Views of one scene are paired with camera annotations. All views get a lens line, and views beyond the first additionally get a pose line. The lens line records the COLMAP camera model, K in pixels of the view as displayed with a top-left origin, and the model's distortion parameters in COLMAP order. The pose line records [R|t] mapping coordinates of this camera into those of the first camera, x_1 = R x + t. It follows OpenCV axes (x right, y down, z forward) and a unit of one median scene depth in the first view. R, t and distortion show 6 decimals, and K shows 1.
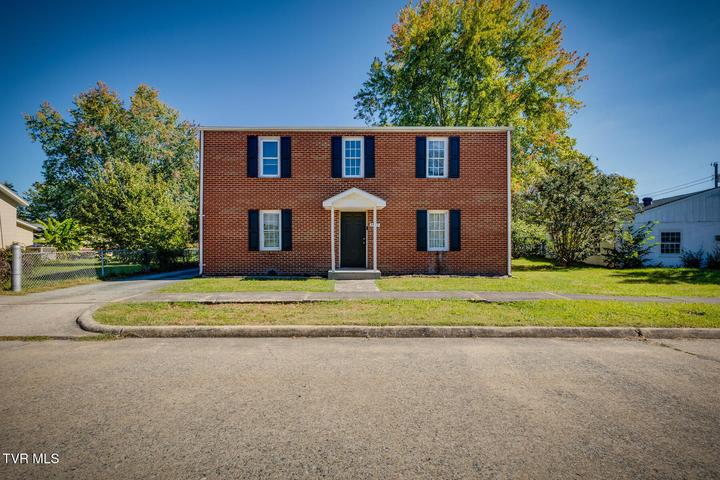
lens RADIAL K [[248.7, 0, 360.2], [0, 248.7, 255.8], [0, 0, 1]] dist [-0.026754, -0.000082]
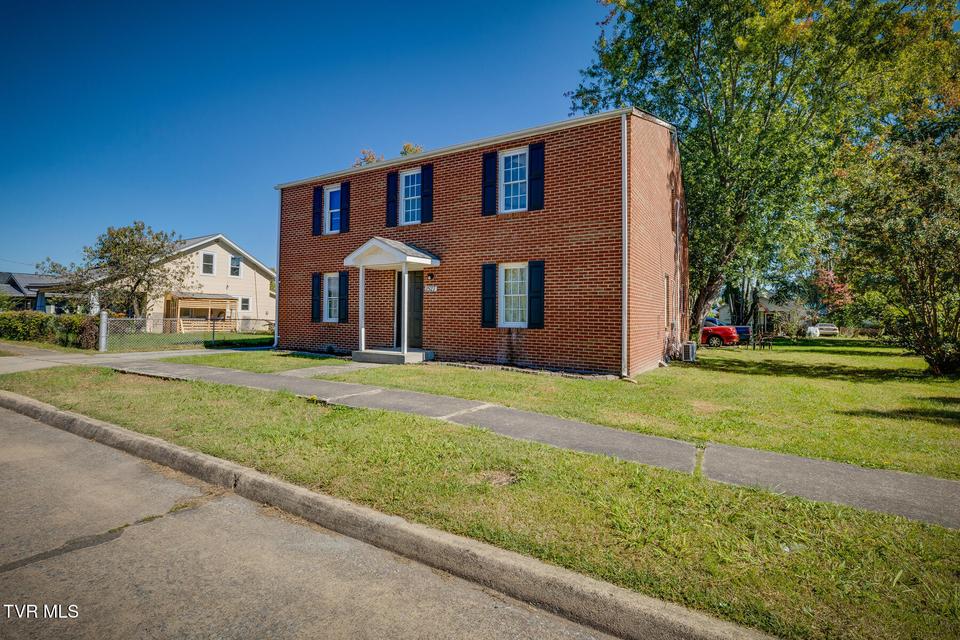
lens RADIAL K [[435.3, 0, 480.0], [0, 435.3, 320.0], [0, 0, 1]] dist [0.001224, 0.000231]
pose [[0.865491, 0.013578, -0.500740, 0.796087], [-0.034979, 0.998831, -0.033376, -0.000107], [0.499702, 0.046402, 0.864954, 0.006902]]
